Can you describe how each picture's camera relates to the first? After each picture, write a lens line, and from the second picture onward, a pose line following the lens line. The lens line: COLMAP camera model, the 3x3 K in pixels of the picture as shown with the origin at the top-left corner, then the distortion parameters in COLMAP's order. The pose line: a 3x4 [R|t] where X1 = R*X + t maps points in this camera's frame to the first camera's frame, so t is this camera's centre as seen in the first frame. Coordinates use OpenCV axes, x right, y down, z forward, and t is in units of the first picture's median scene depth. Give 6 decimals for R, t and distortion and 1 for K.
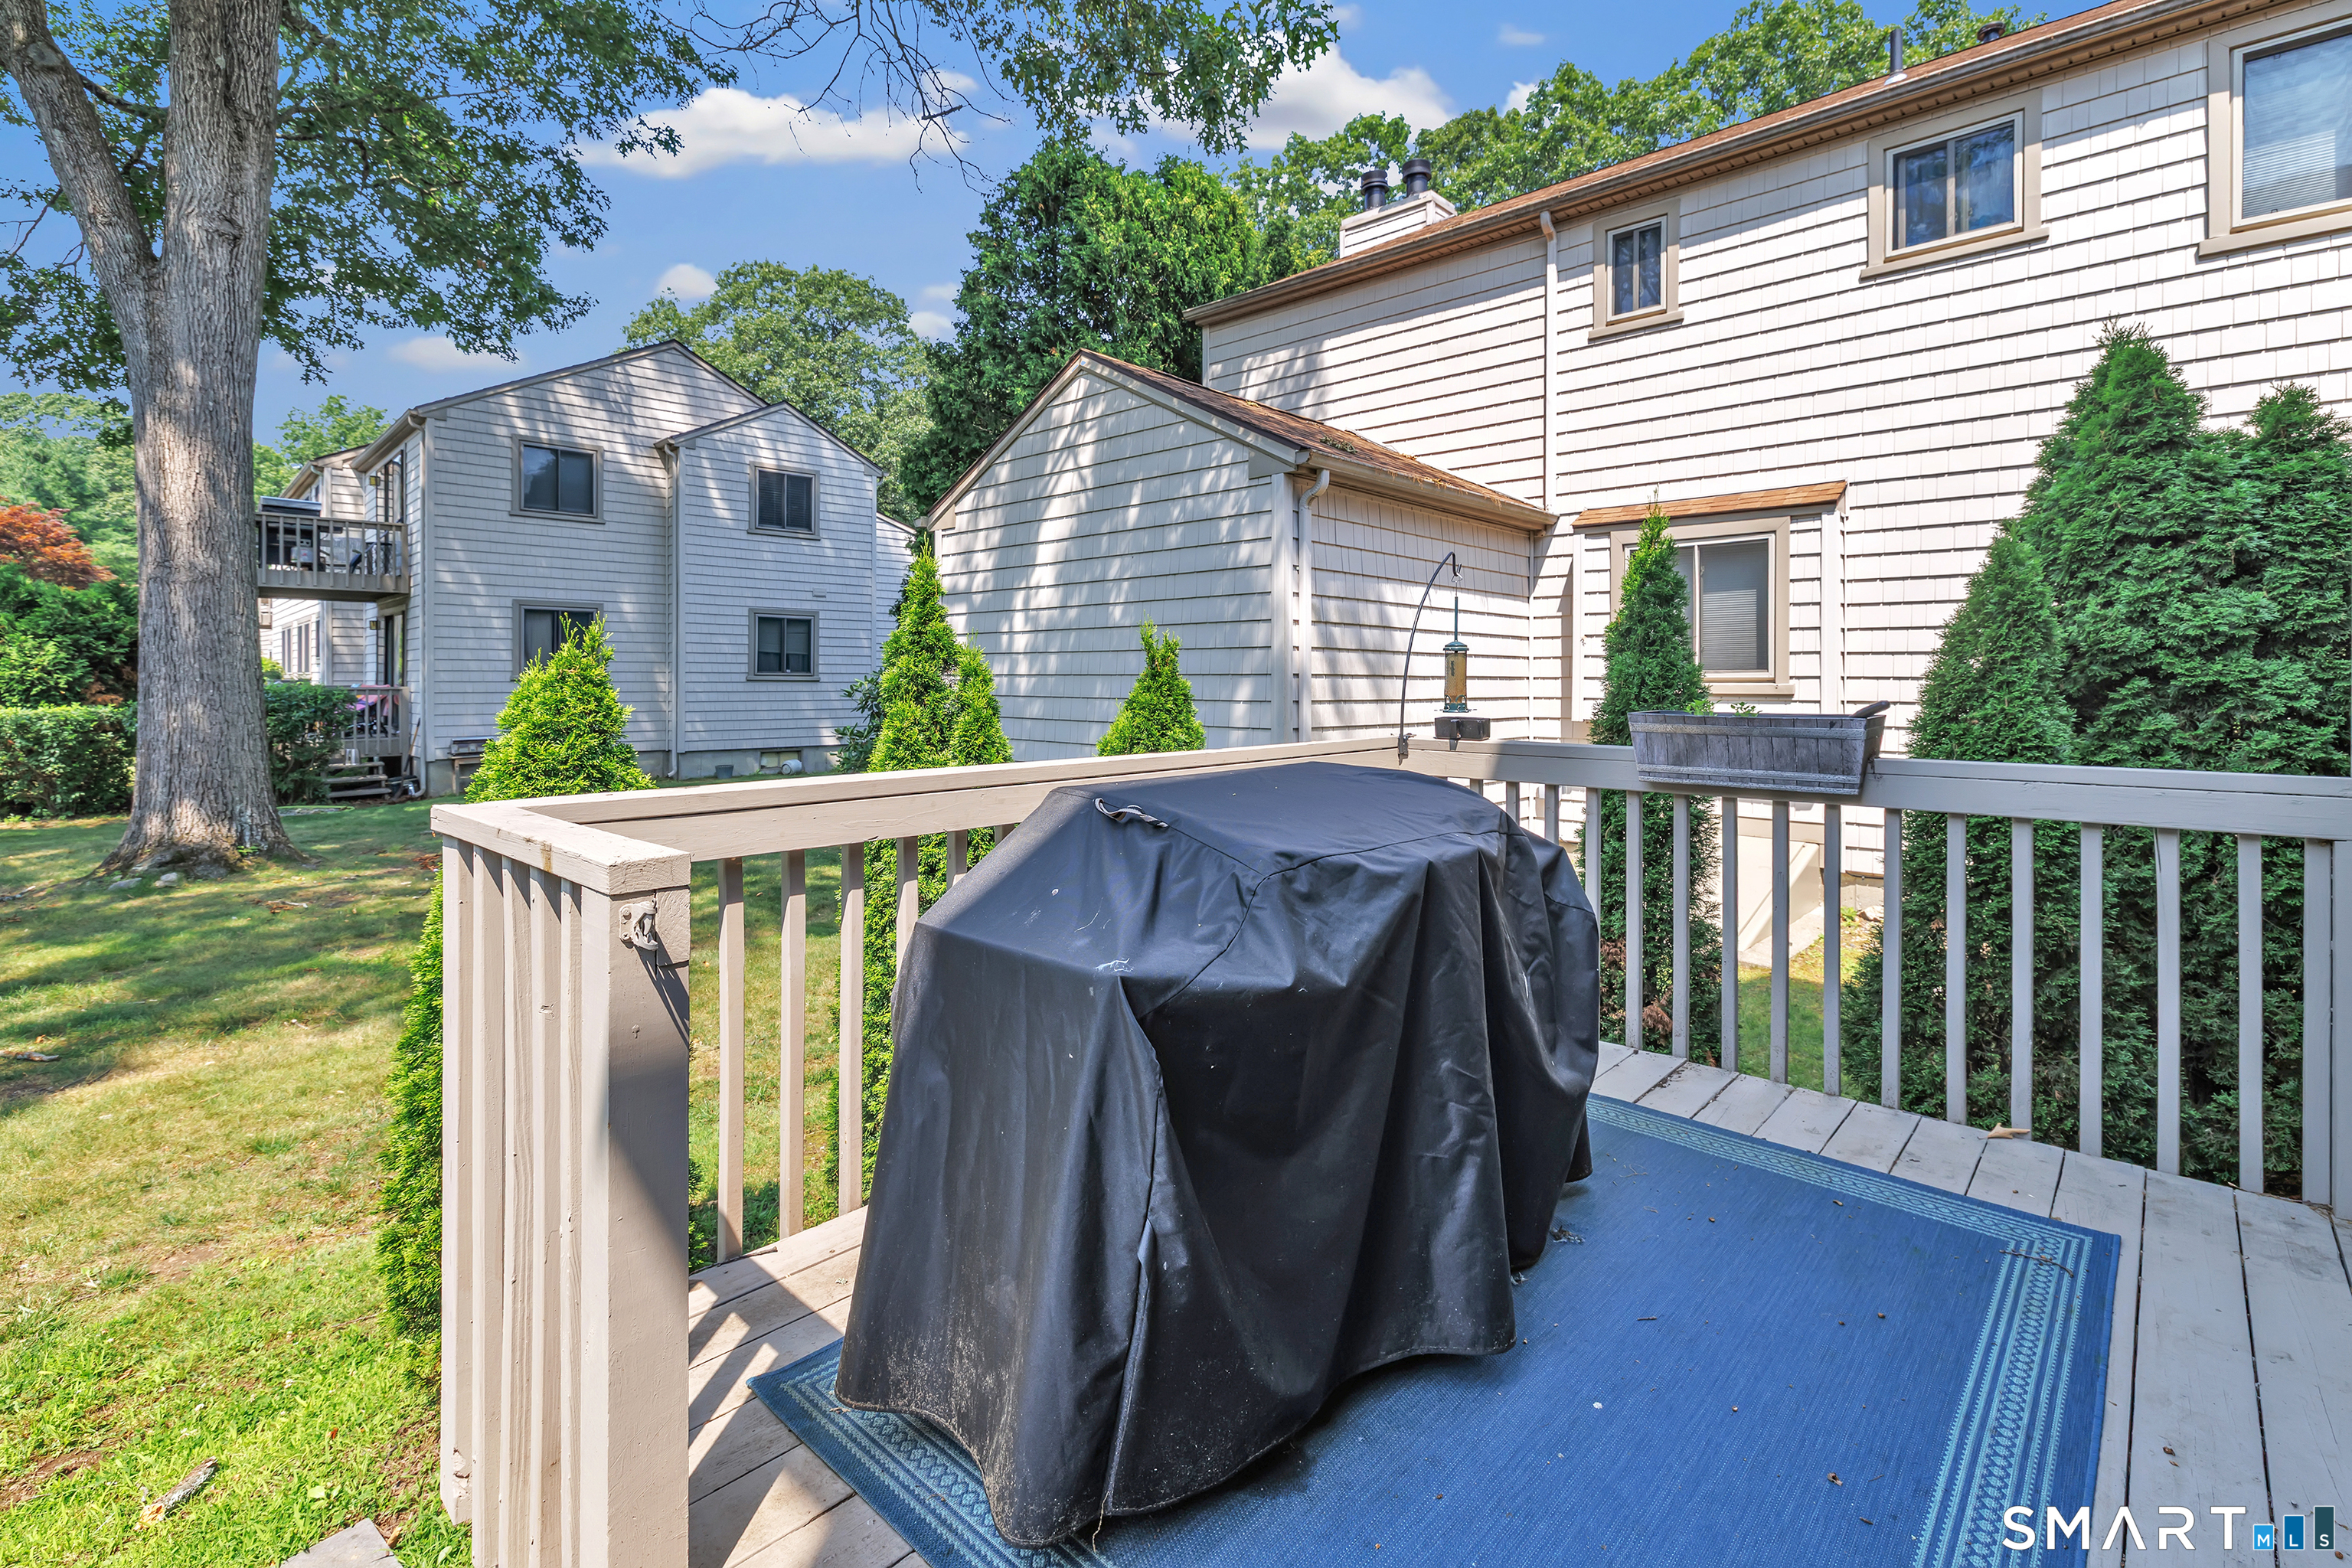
lens RADIAL K [[1063.0, 0, 1182.1], [0, 1063.0, 684.5], [0, 0, 1]] dist [0.004230, 0.001126]
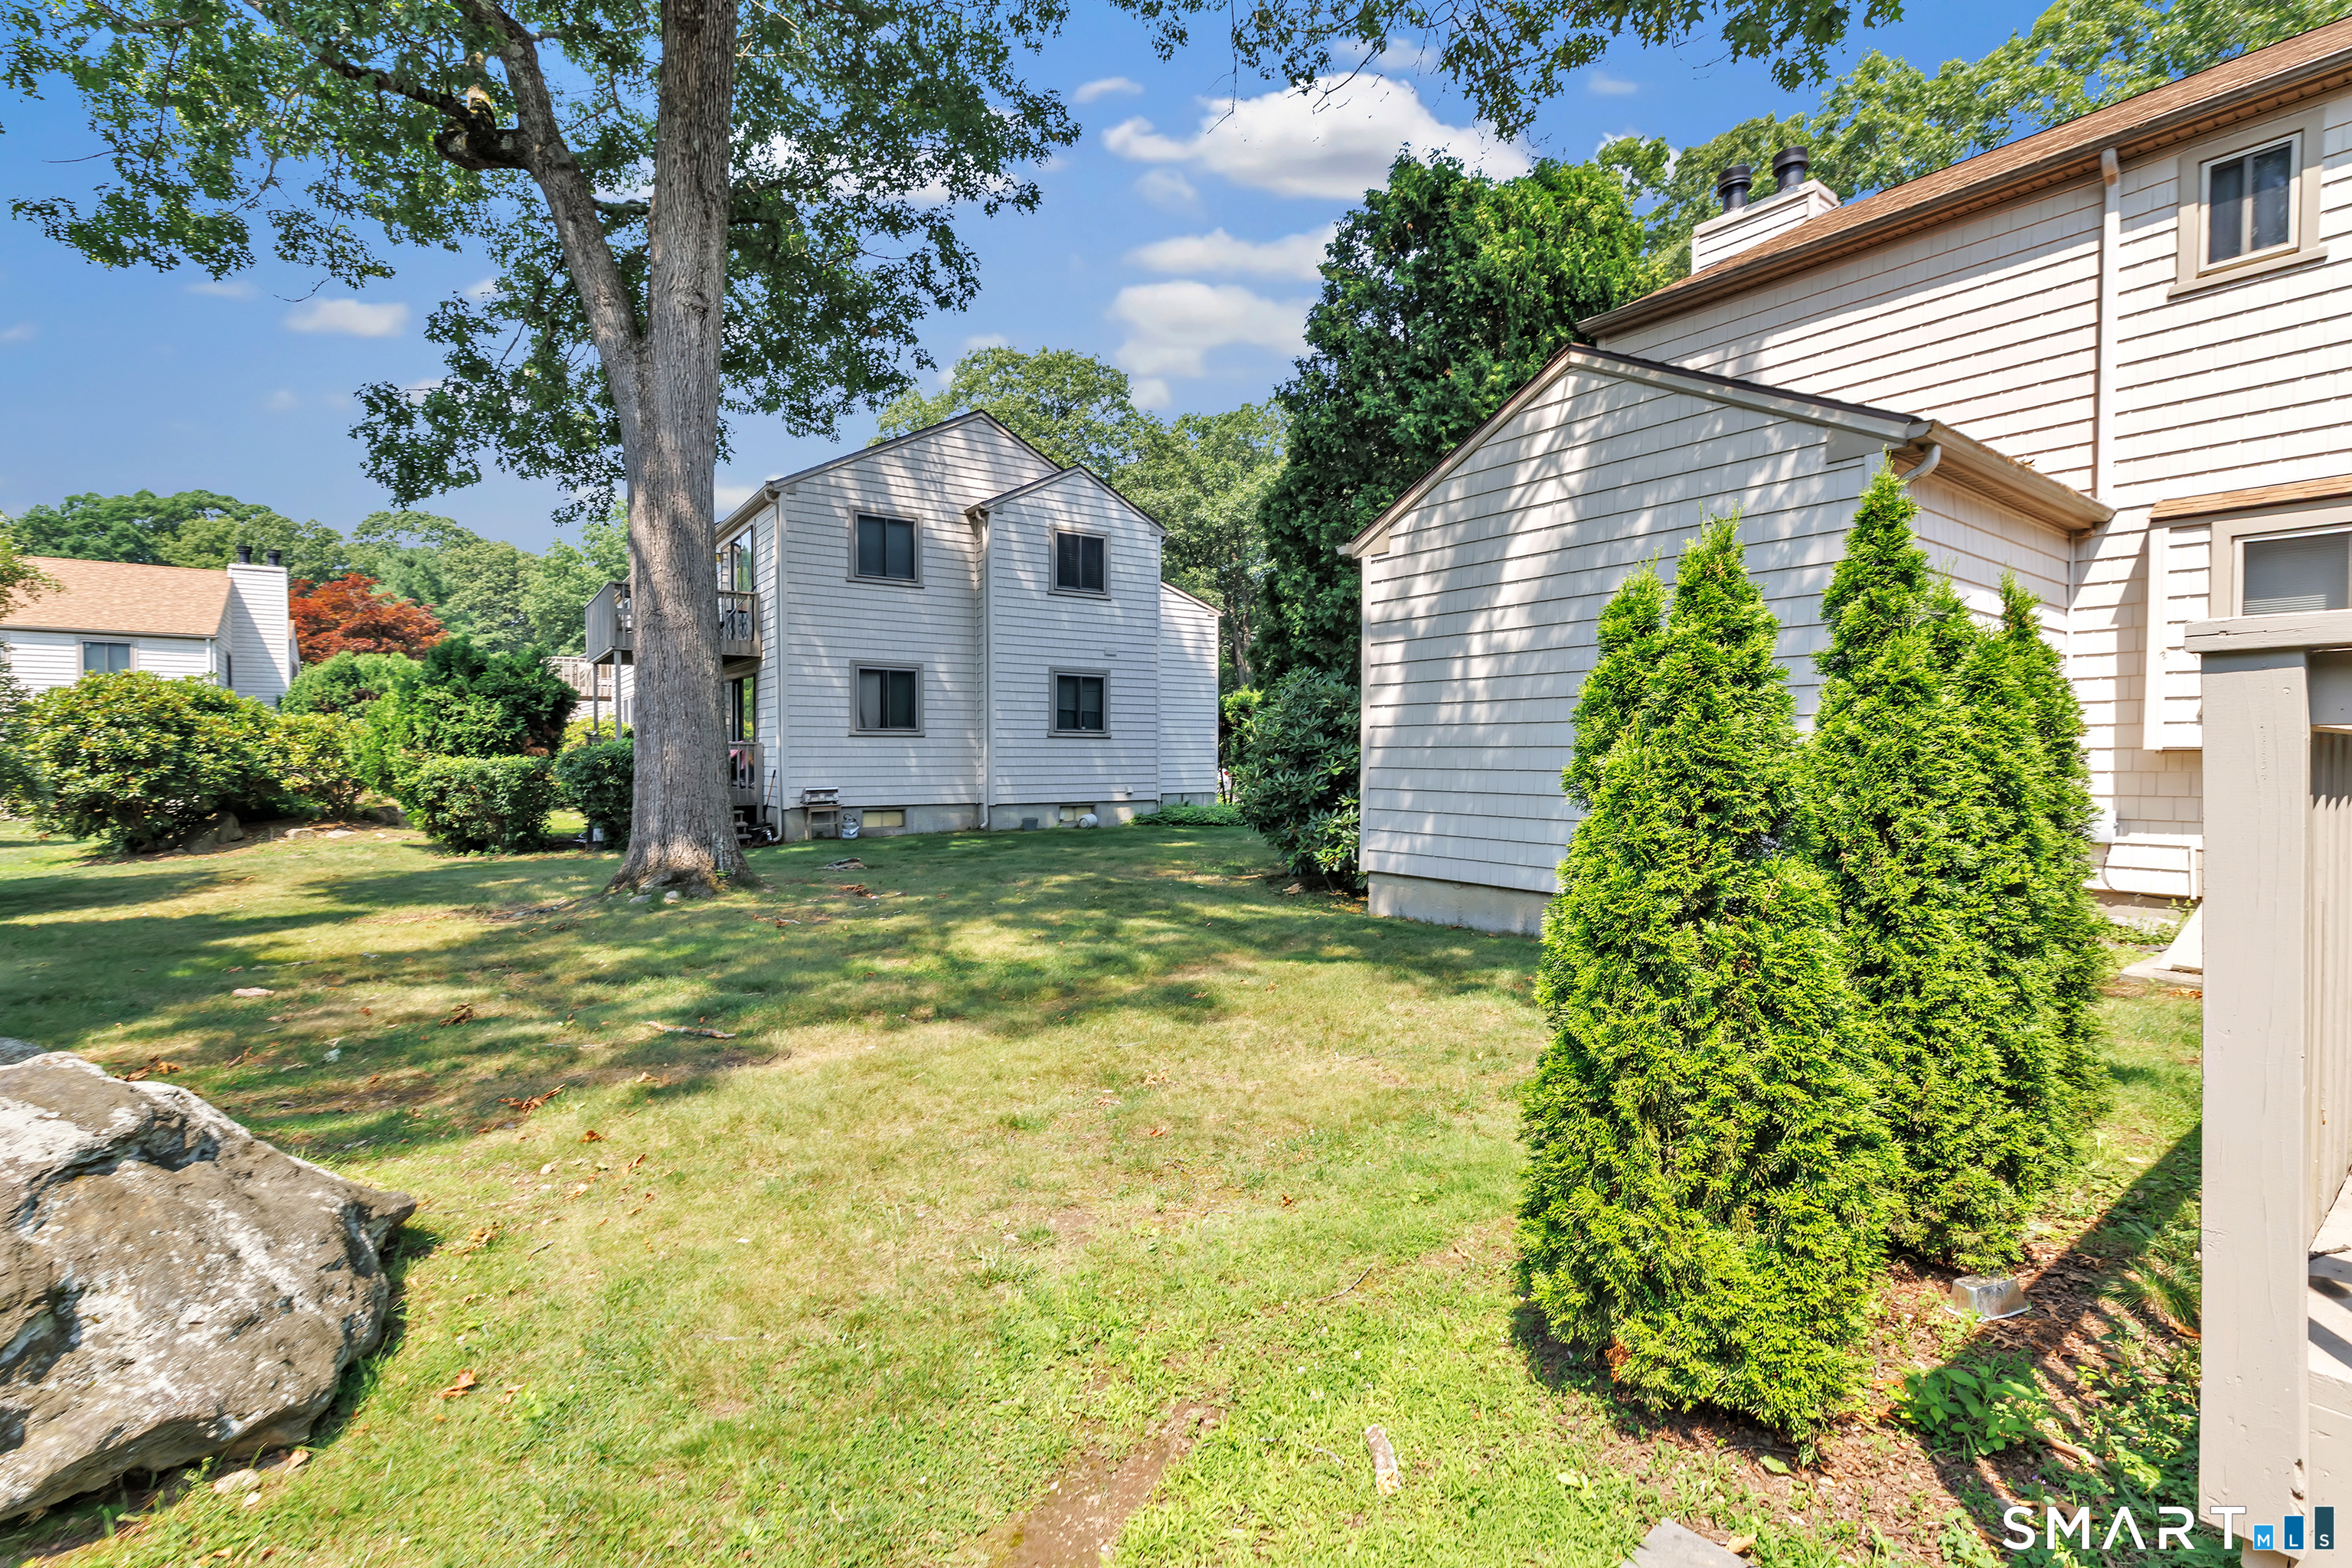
lens RADIAL K [[1054.6, 0, 1176.0], [0, 1054.6, 784.0], [0, 0, 1]] dist [0.001764, 0.000500]
pose [[0.983251, 0.003131, -0.182230, -0.134953], [0.001588, 0.999667, 0.025743, 0.021857], [0.182250, -0.025601, 0.982919, 0.013705]]
